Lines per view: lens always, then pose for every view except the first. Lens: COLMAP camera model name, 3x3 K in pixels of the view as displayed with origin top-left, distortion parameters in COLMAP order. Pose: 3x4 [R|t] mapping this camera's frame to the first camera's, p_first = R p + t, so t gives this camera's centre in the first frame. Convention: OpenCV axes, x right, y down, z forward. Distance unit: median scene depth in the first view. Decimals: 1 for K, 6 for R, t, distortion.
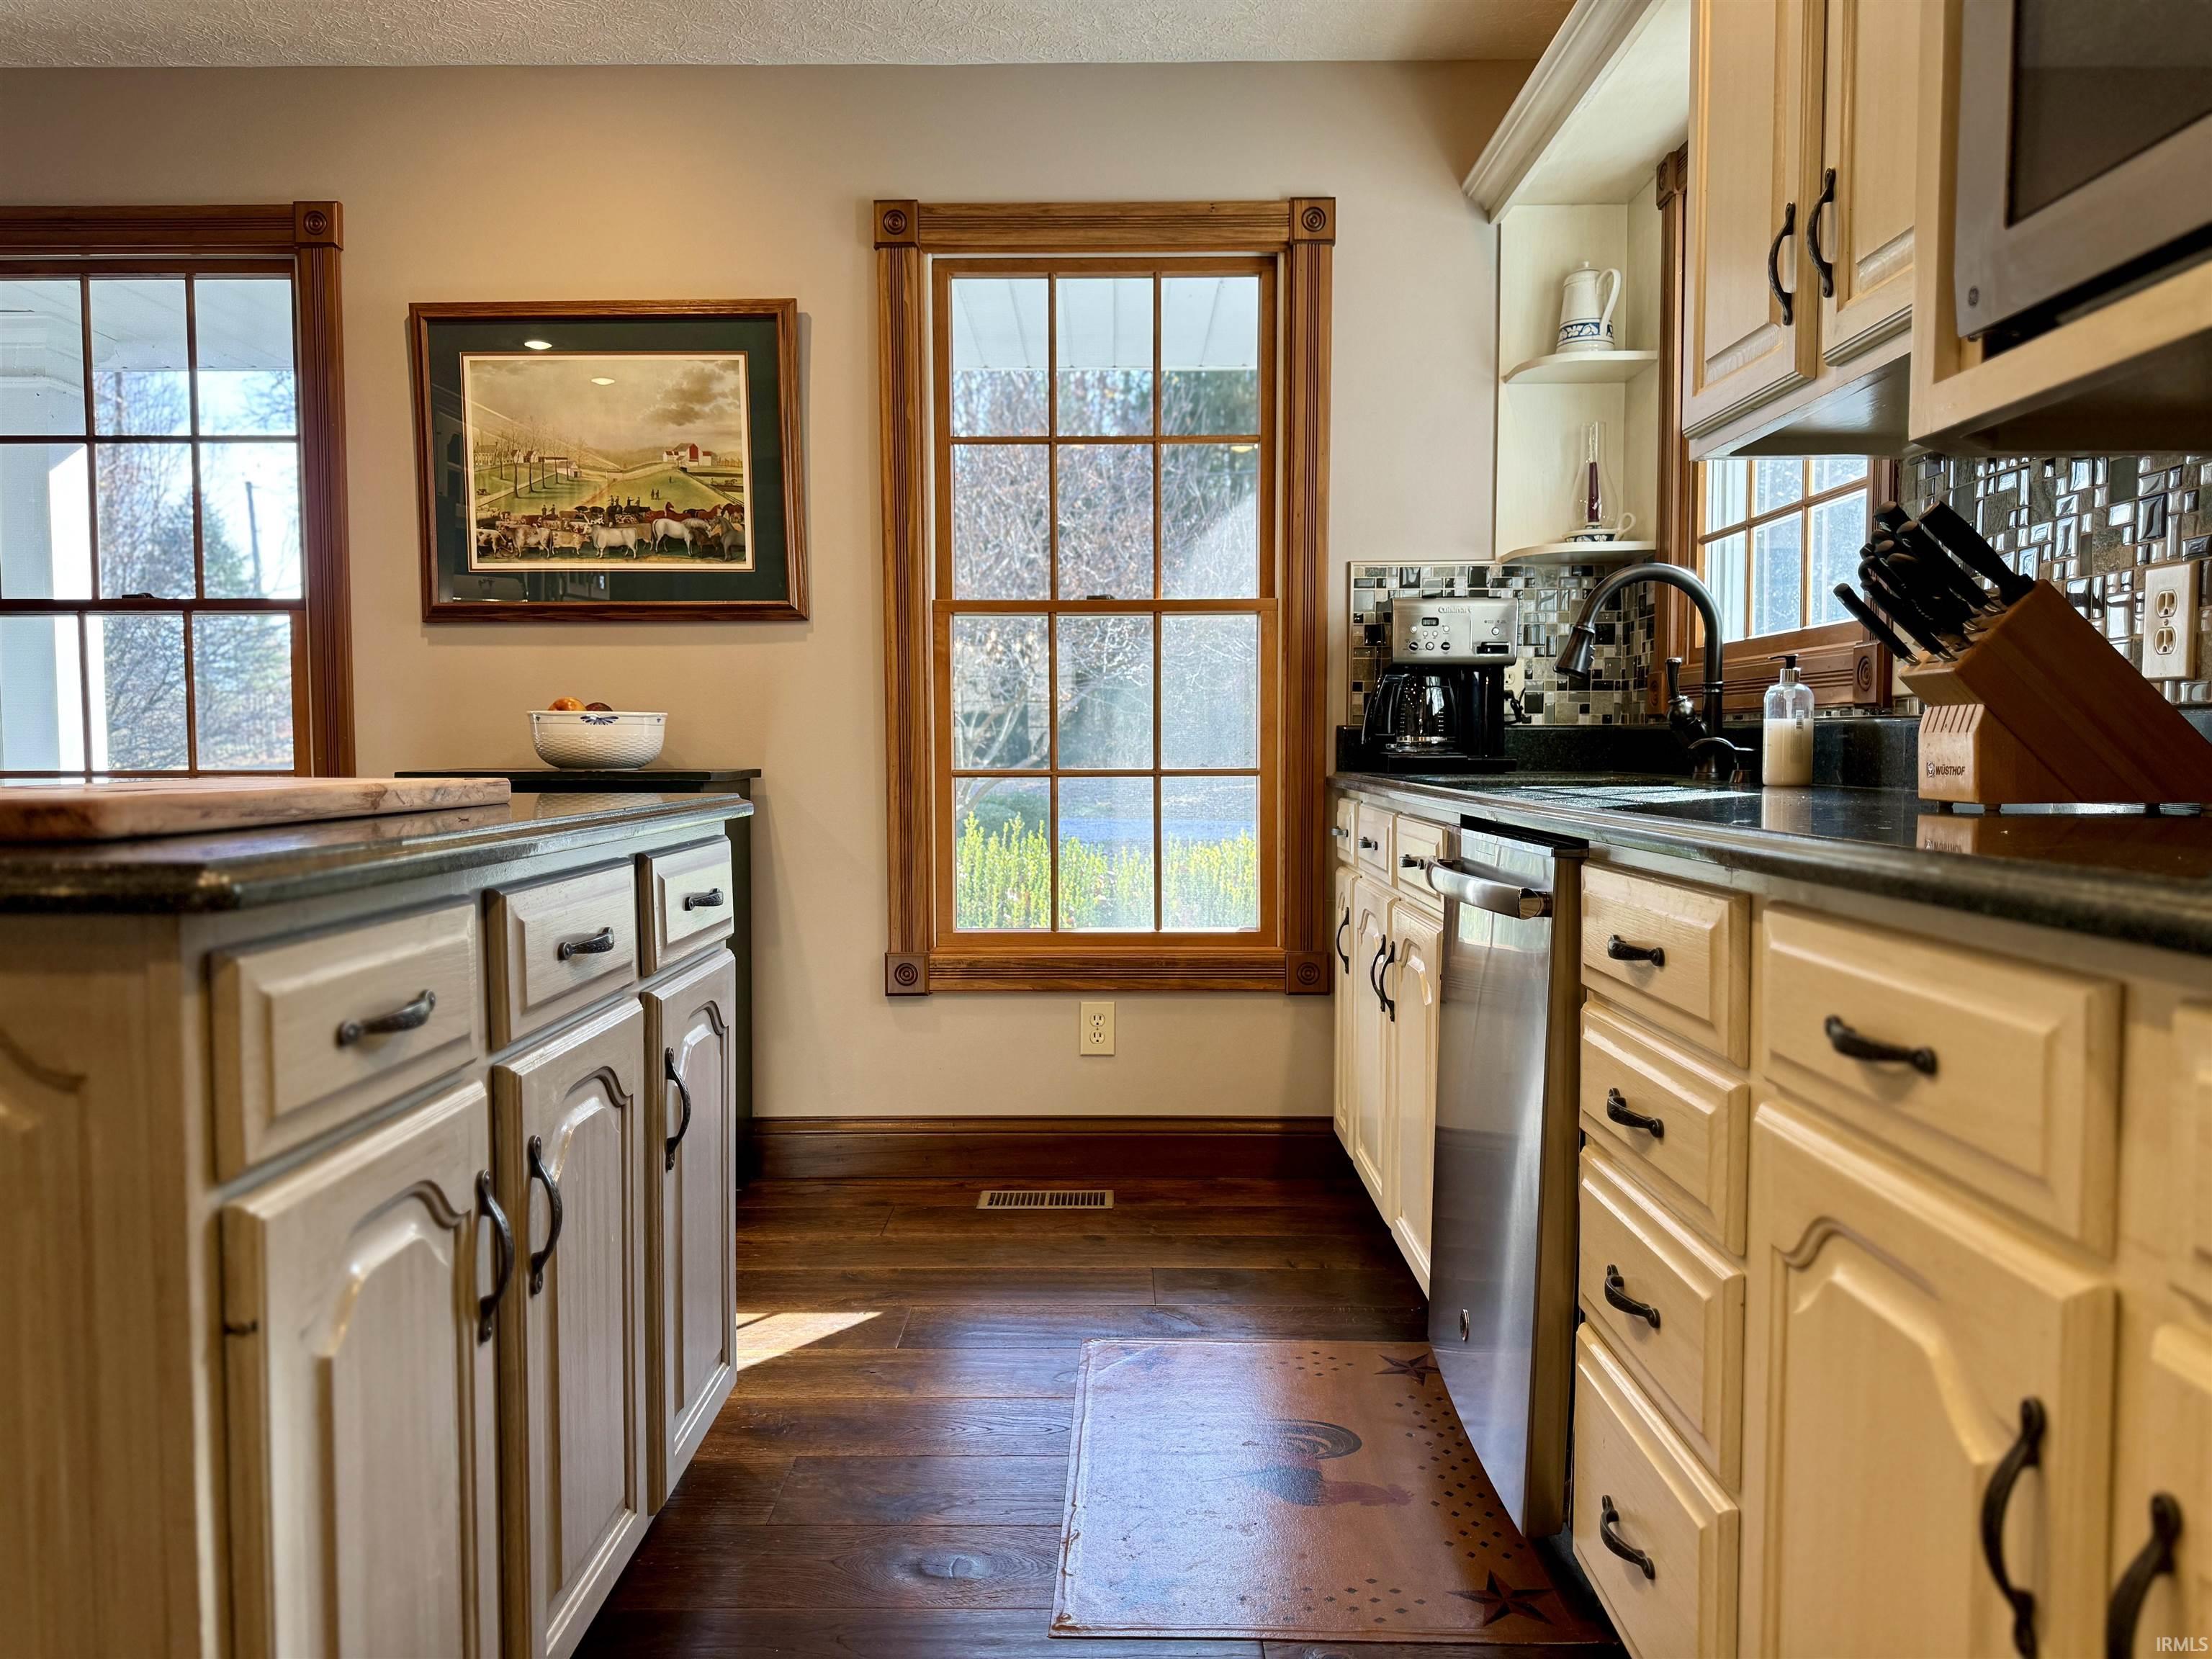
lens RADIAL K [[1535.5, 0, 1106.0], [0, 1535.5, 829.5], [0, 0, 1]] dist [0.109148, -0.177062]
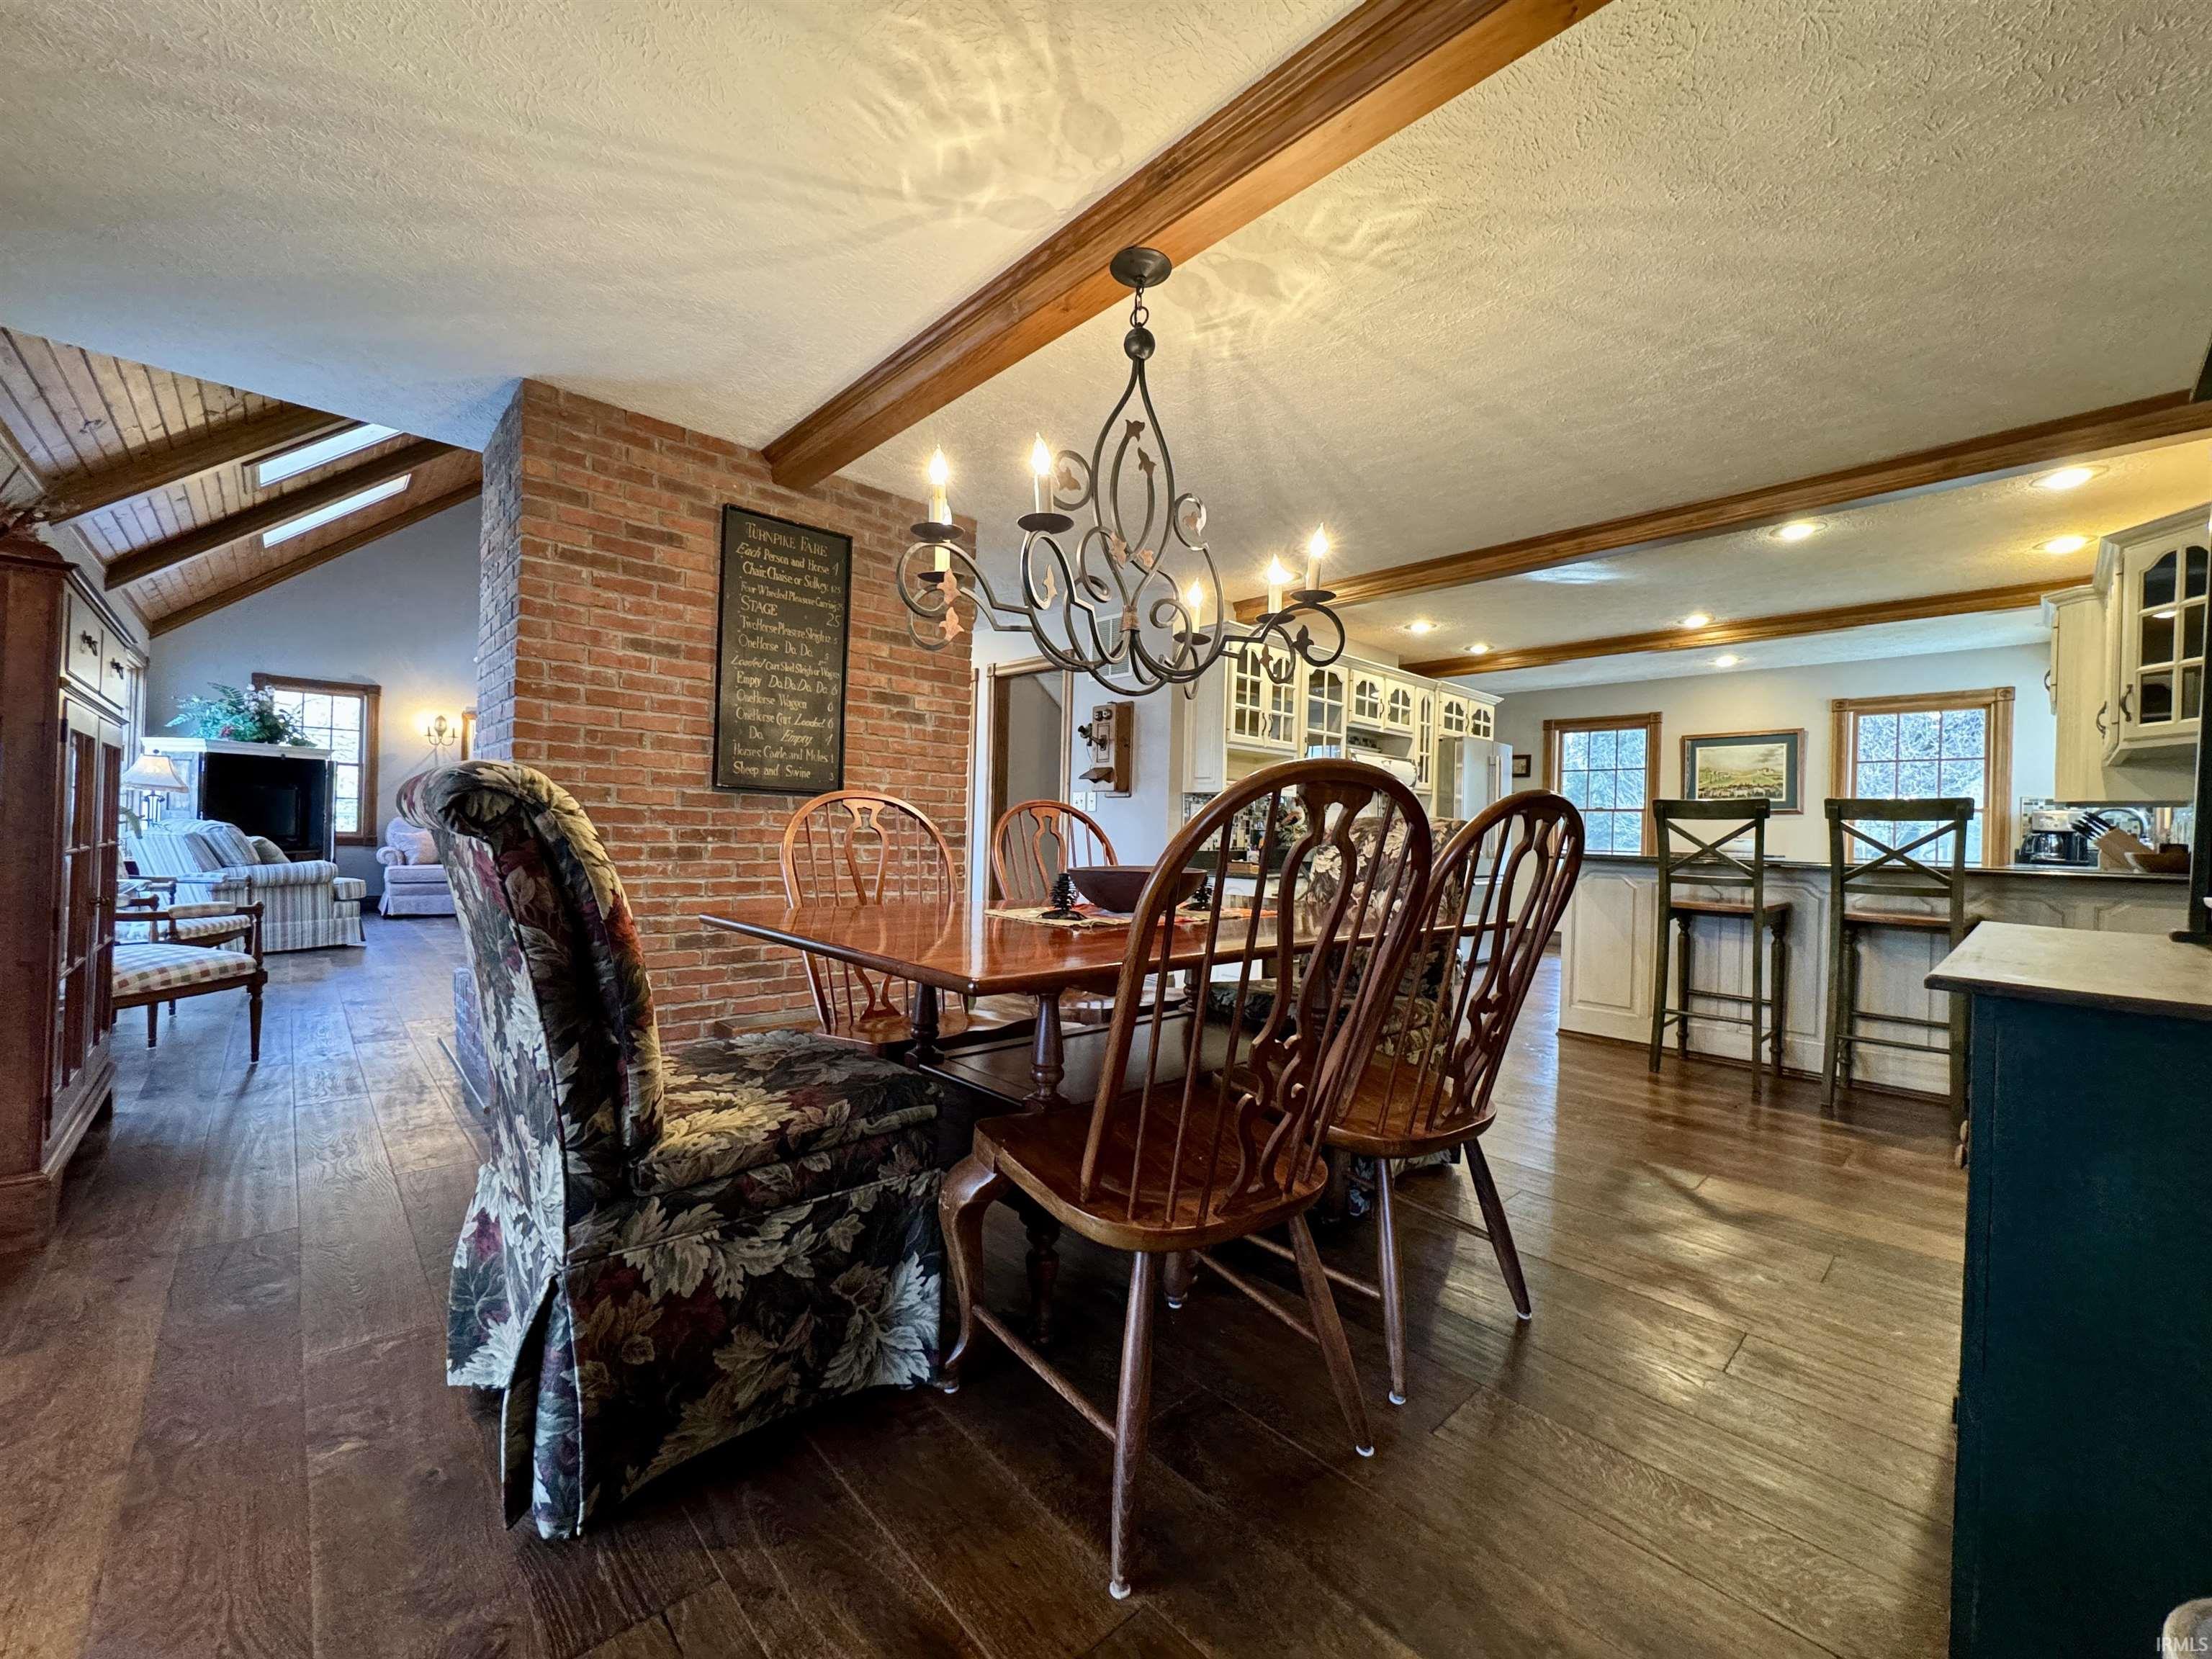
lens RADIAL K [[887.0, 0, 1106.0], [0, 887.0, 829.5], [0, 0, 1]] dist [-0.001174, -0.000295]
pose [[0.690154, 0.016181, -0.723481, 0.178948], [-0.066761, 0.996910, -0.041389, 0.092159], [0.720576, 0.076866, 0.689102, -1.600699]]
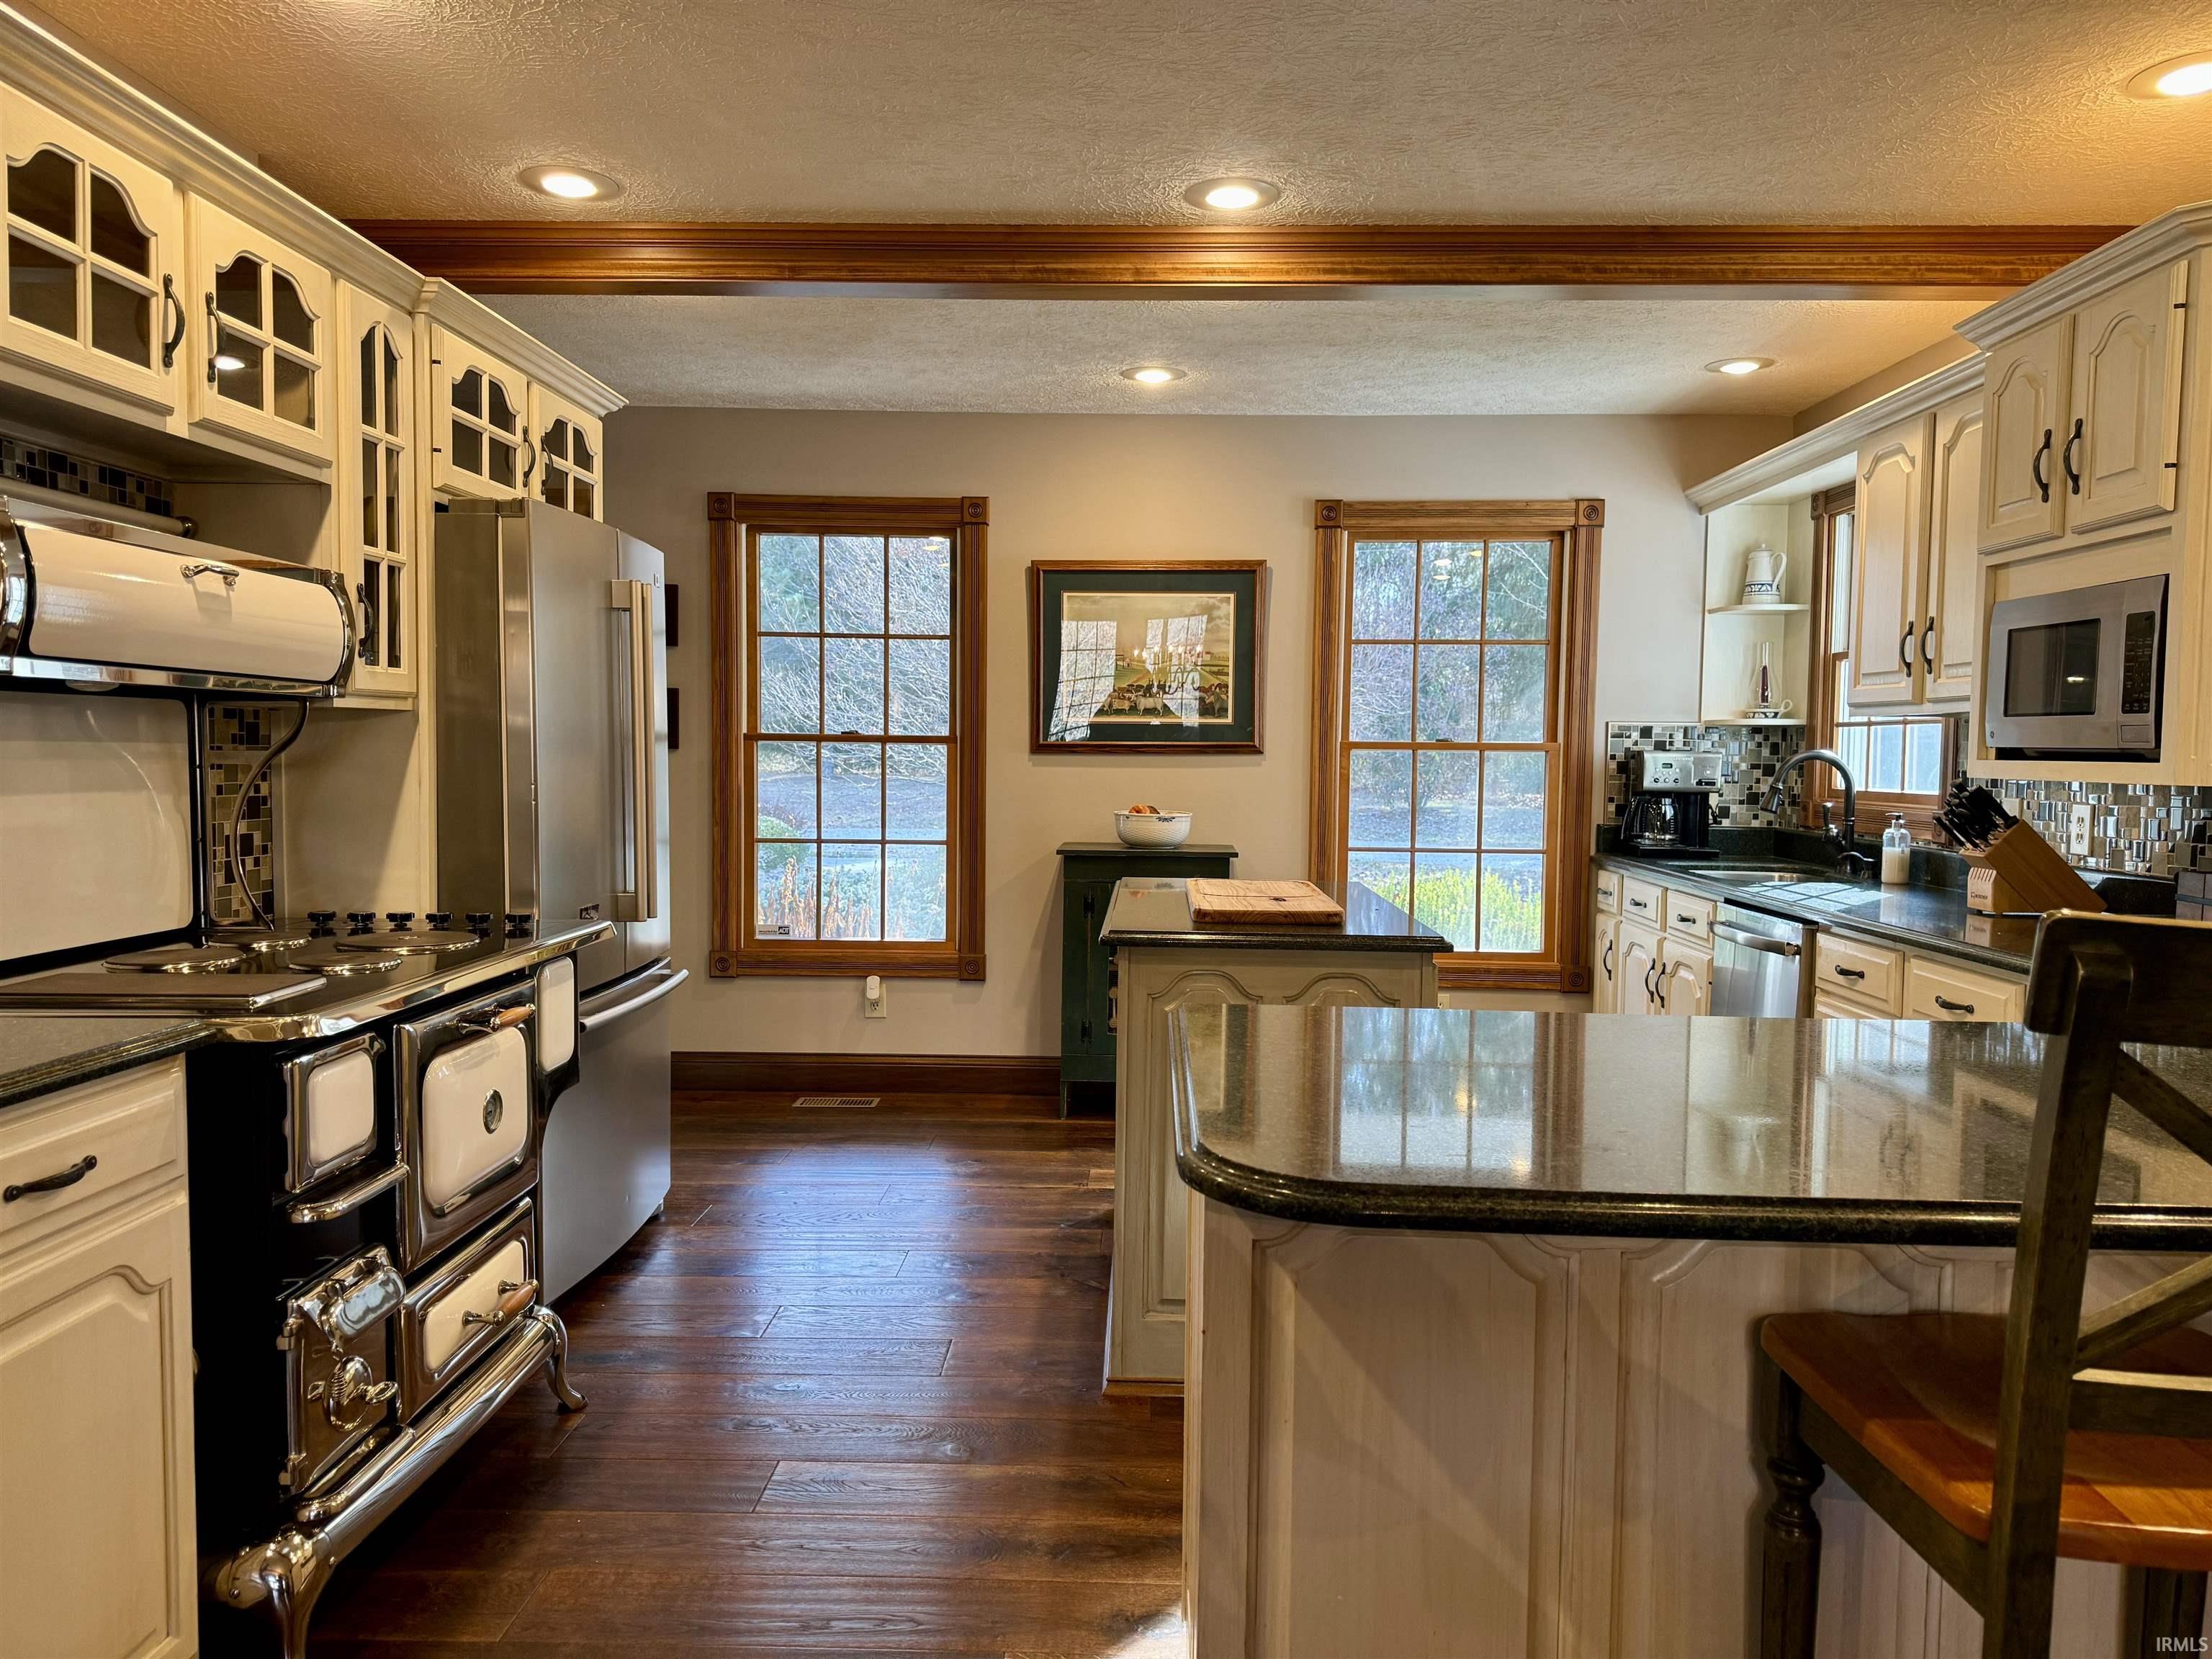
lens RADIAL K [[1535.5, 0, 1106.0], [0, 1535.5, 829.5], [0, 0, 1]] dist [0.109148, -0.177062]
pose [[0.999660, 0.015101, -0.021262, -0.328765], [-0.015145, 0.999883, -0.001920, -0.051898], [0.021231, 0.002241, 0.999772, -0.621797]]
